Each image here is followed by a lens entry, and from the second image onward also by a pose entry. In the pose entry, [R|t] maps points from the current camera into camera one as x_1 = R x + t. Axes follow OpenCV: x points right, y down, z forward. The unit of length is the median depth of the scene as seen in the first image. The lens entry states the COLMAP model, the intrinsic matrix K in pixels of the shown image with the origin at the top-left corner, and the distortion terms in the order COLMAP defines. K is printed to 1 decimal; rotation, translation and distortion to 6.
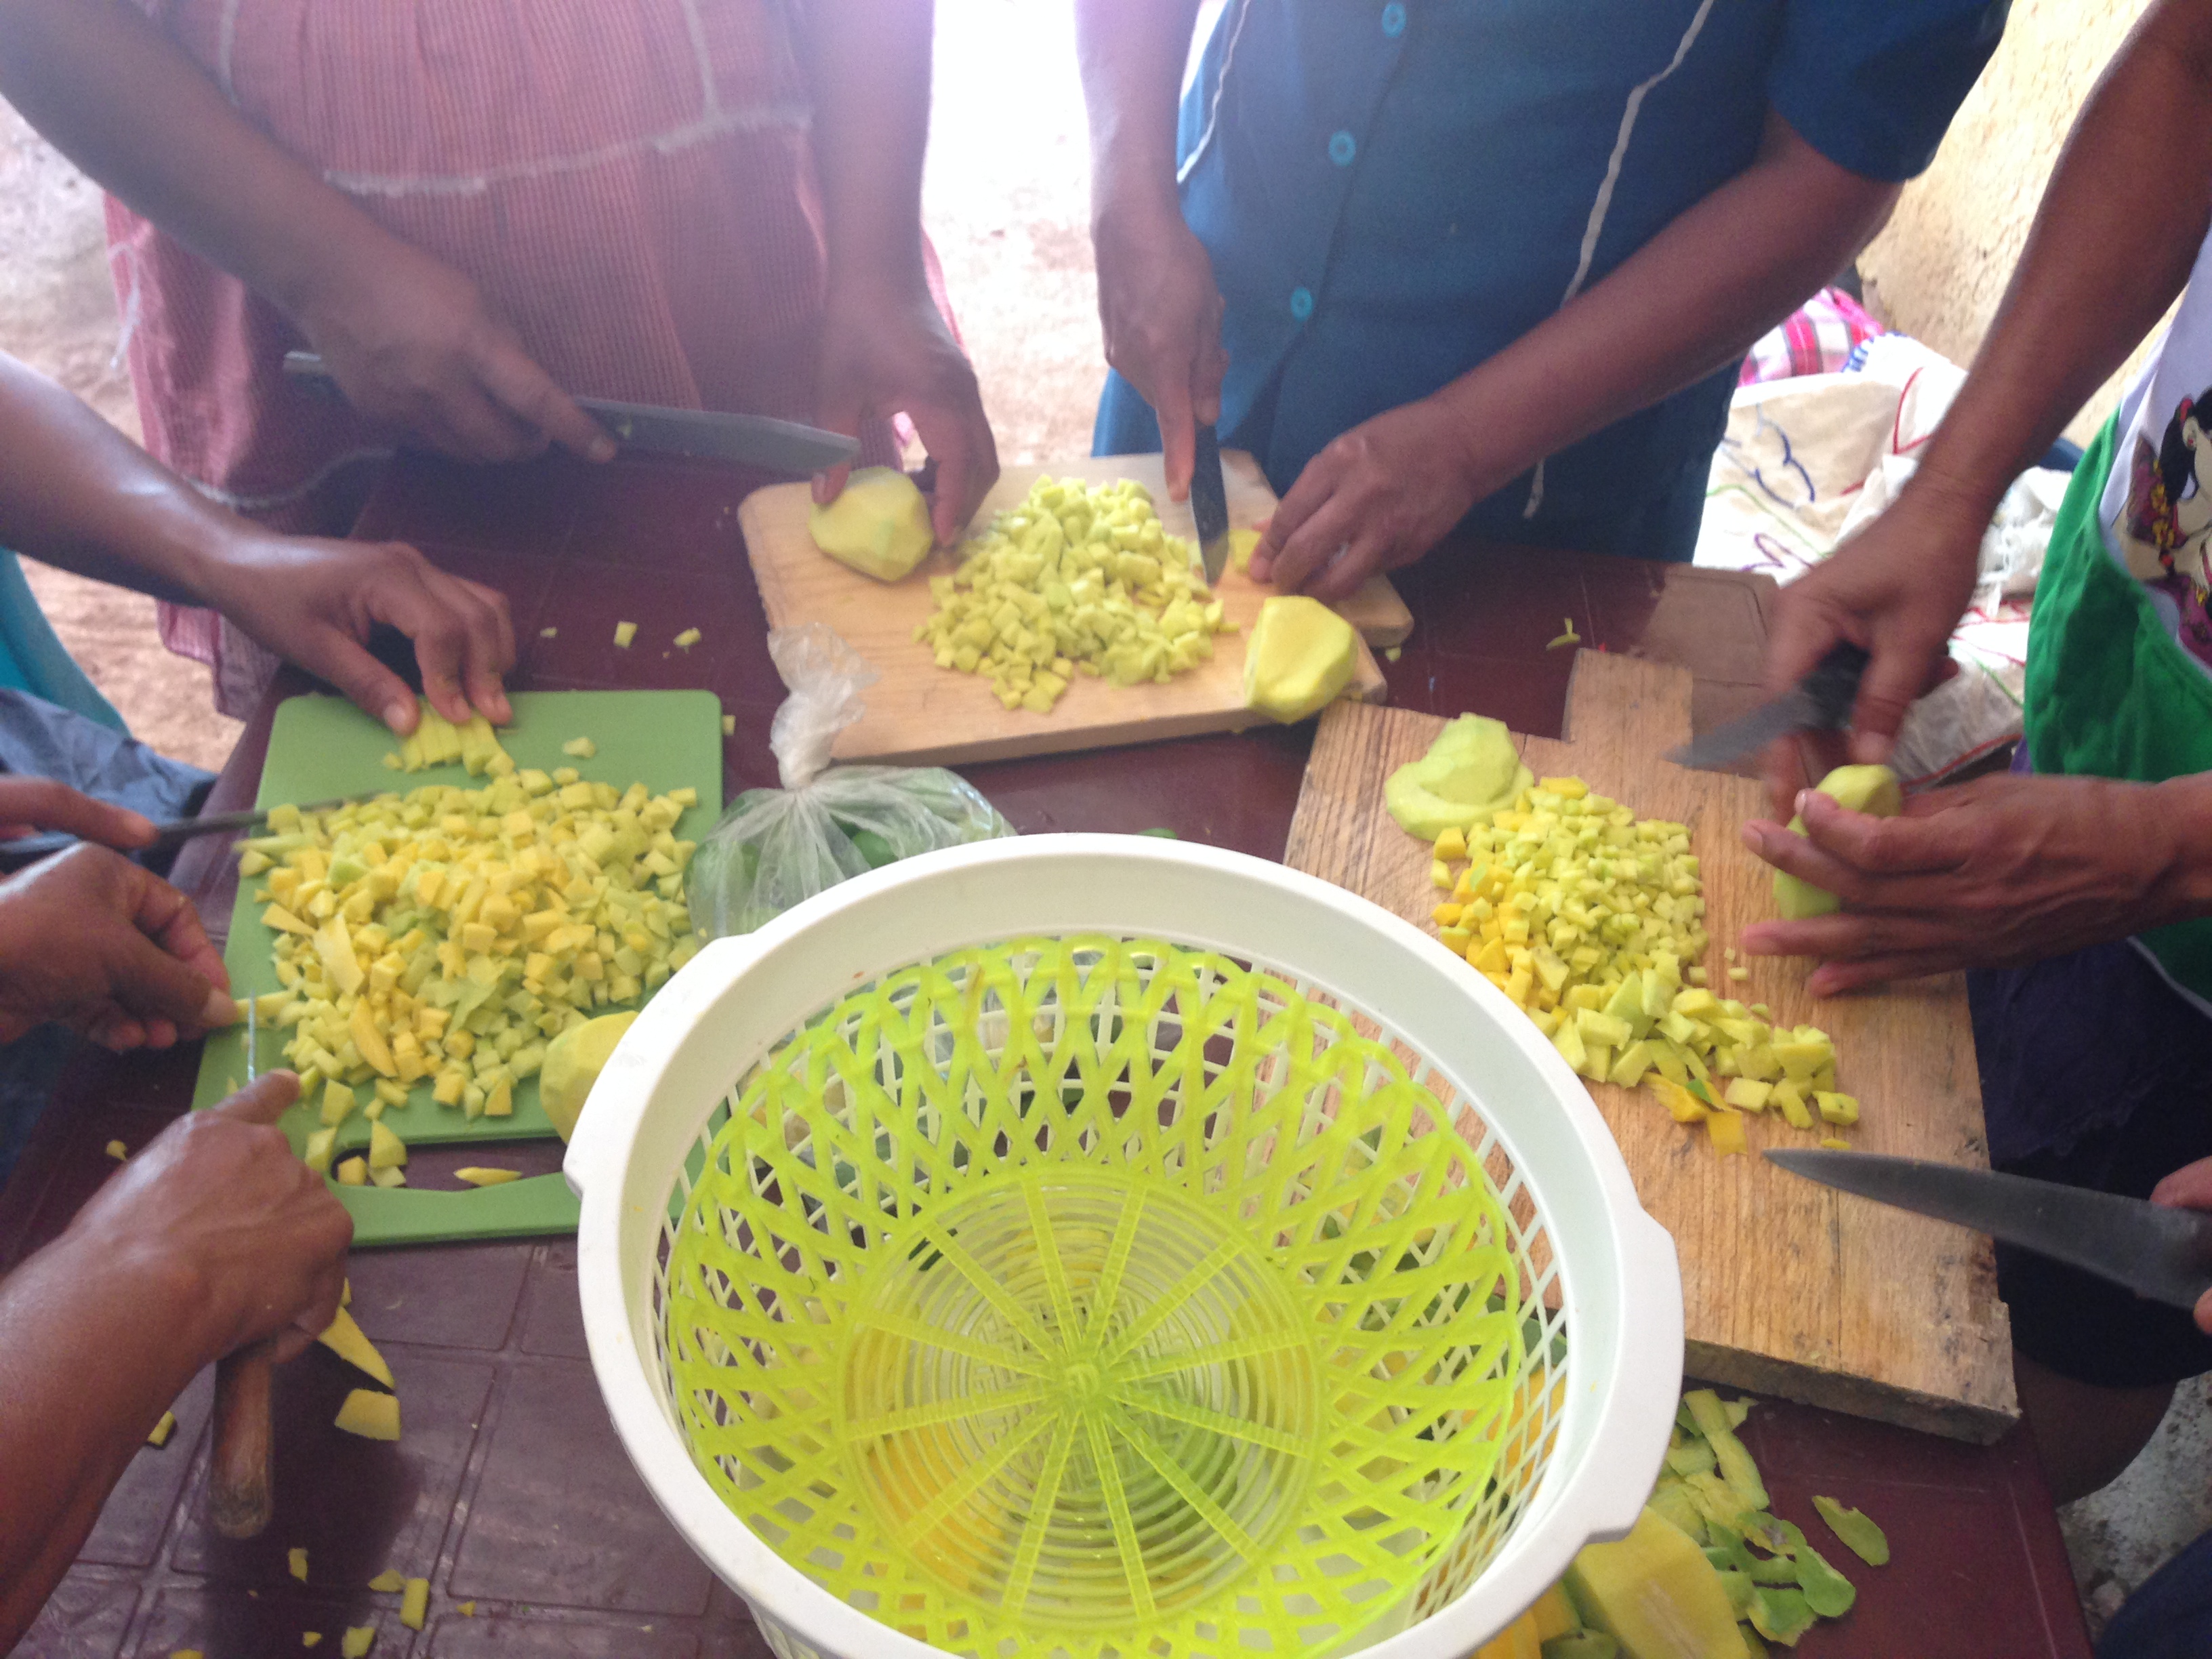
lens RADIAL K [[1945.7, 0, 1106.0], [0, 1945.7, 829.5], [0, 0, 1]] dist [0.075683, -0.223473]
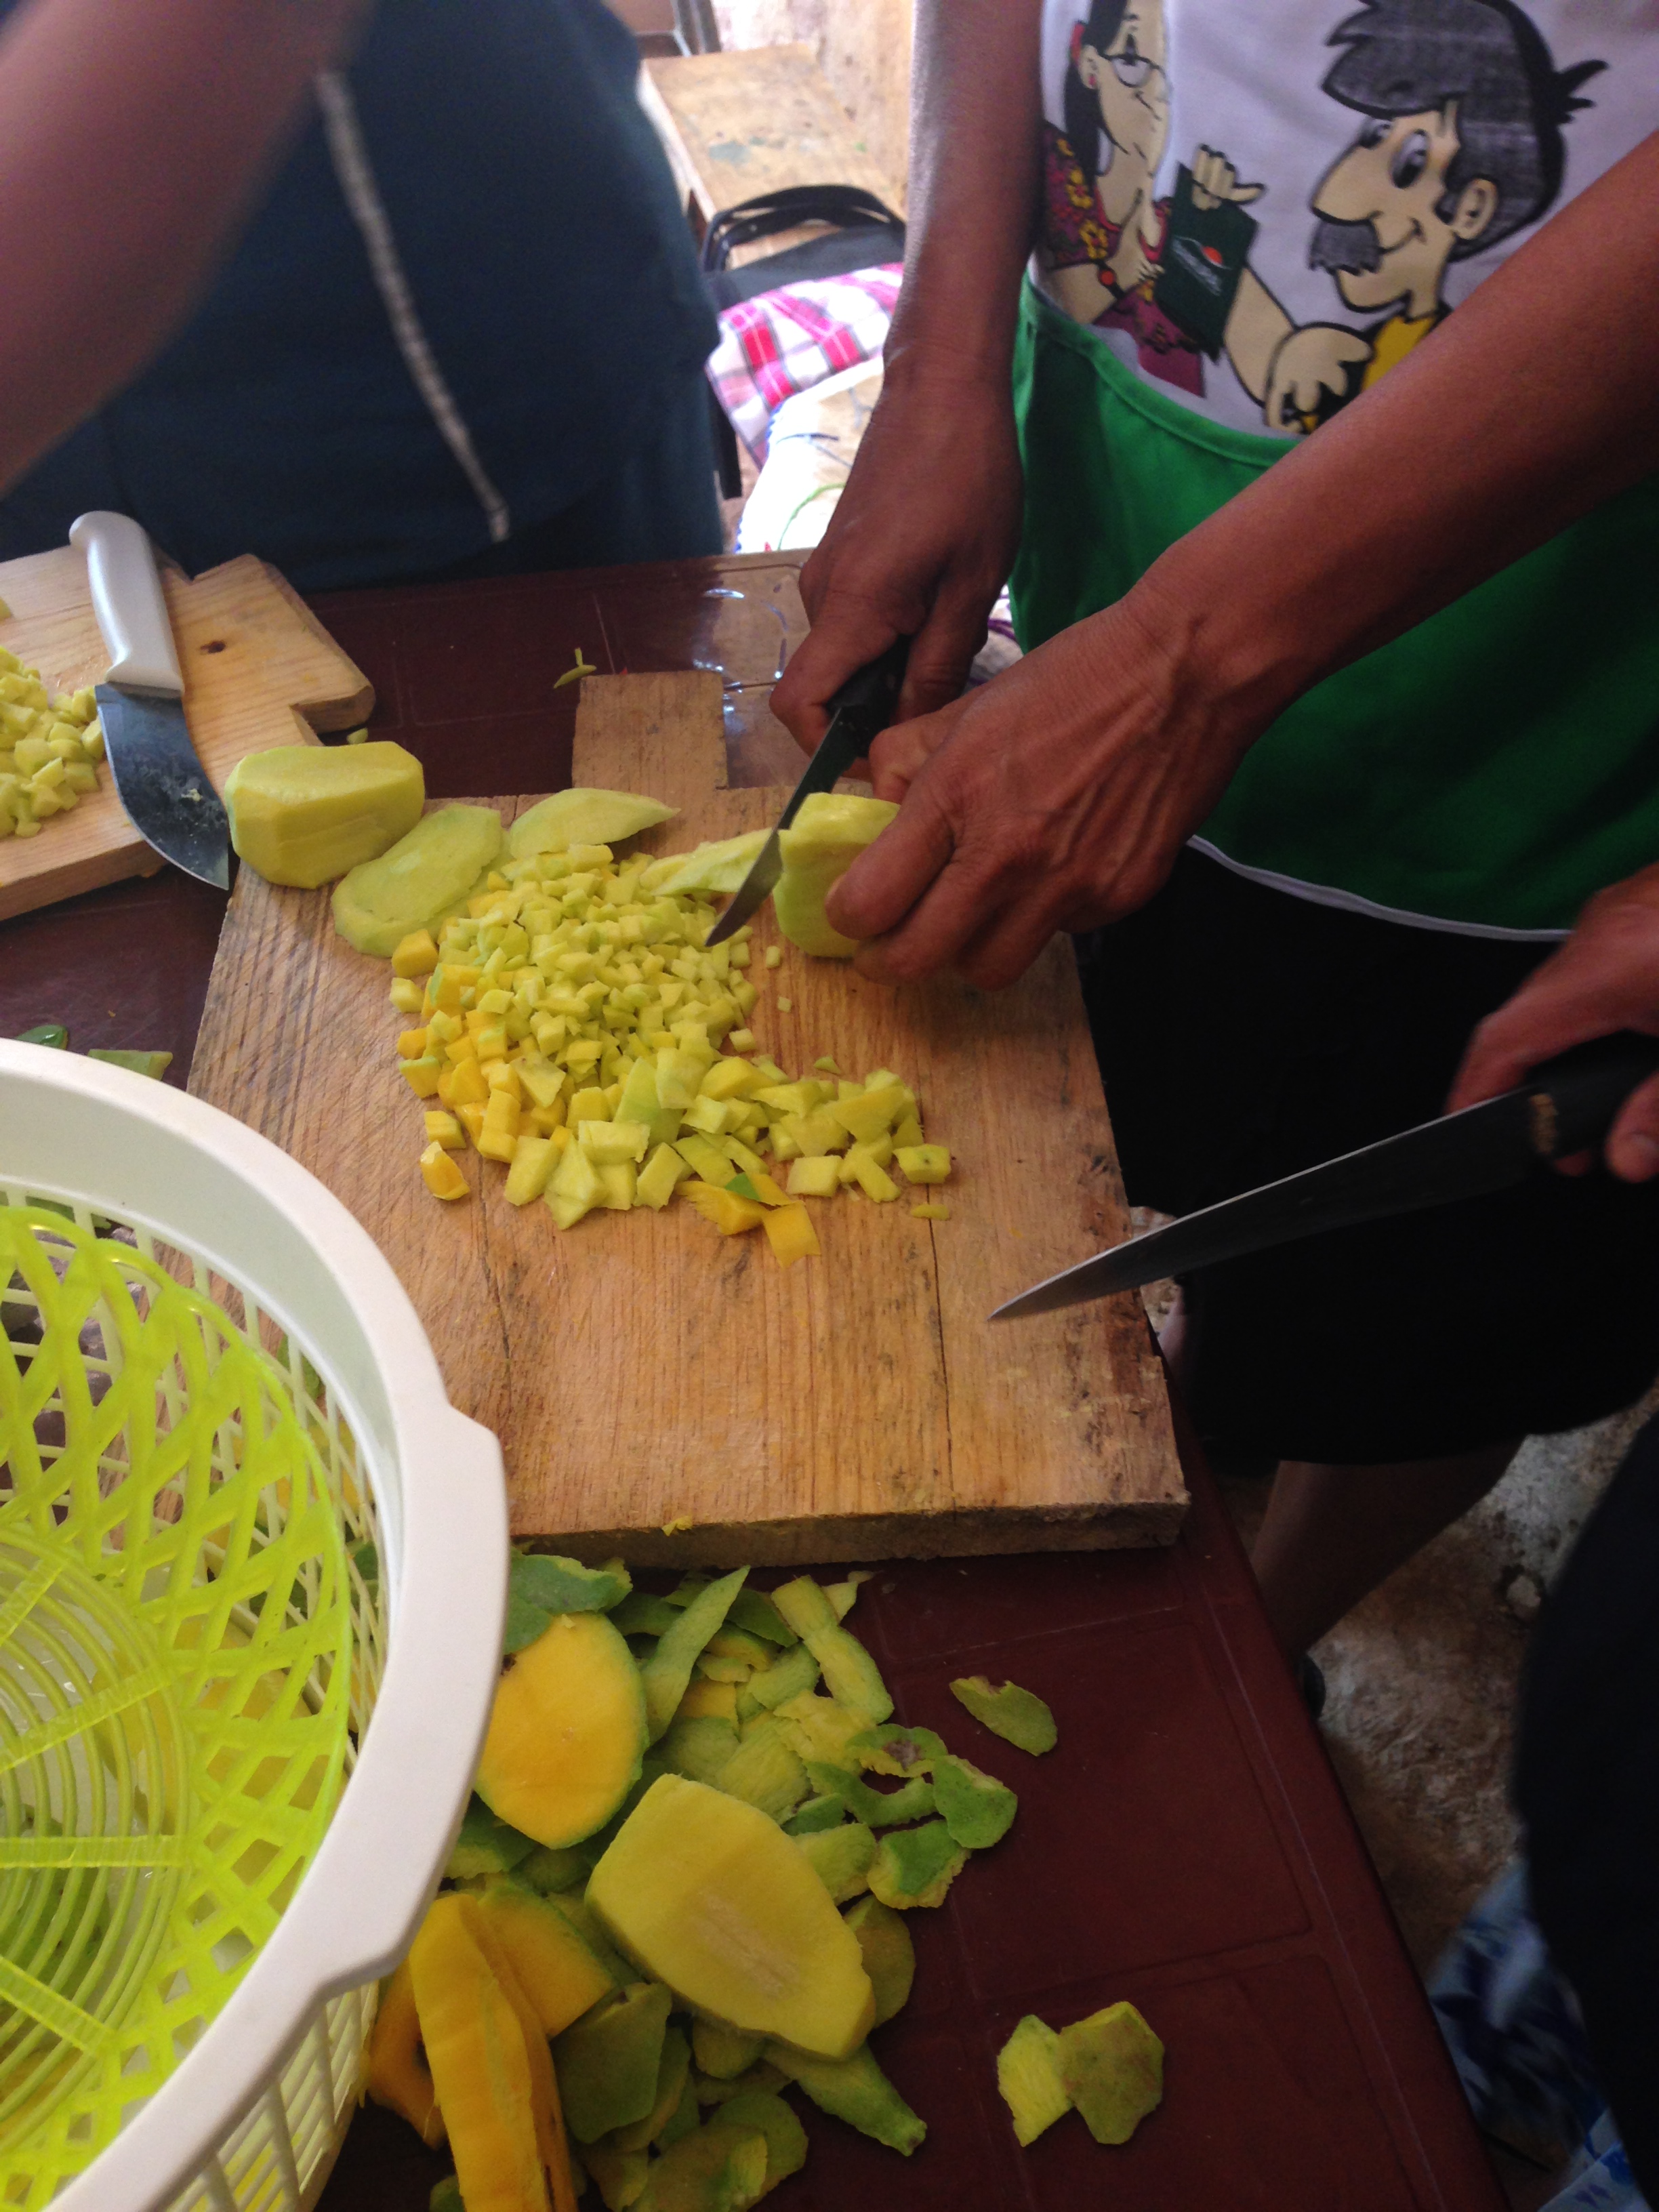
lens RADIAL K [[2107.0, 0, 829.5], [0, 2107.0, 1106.0], [0, 0, 1]] dist [-0.006437, -0.000677]
pose [[0.952190, -0.248446, 0.177789, 0.195453], [0.239381, 0.968320, 0.071090, 0.052363], [-0.189819, -0.025132, 0.981497, 0.195555]]
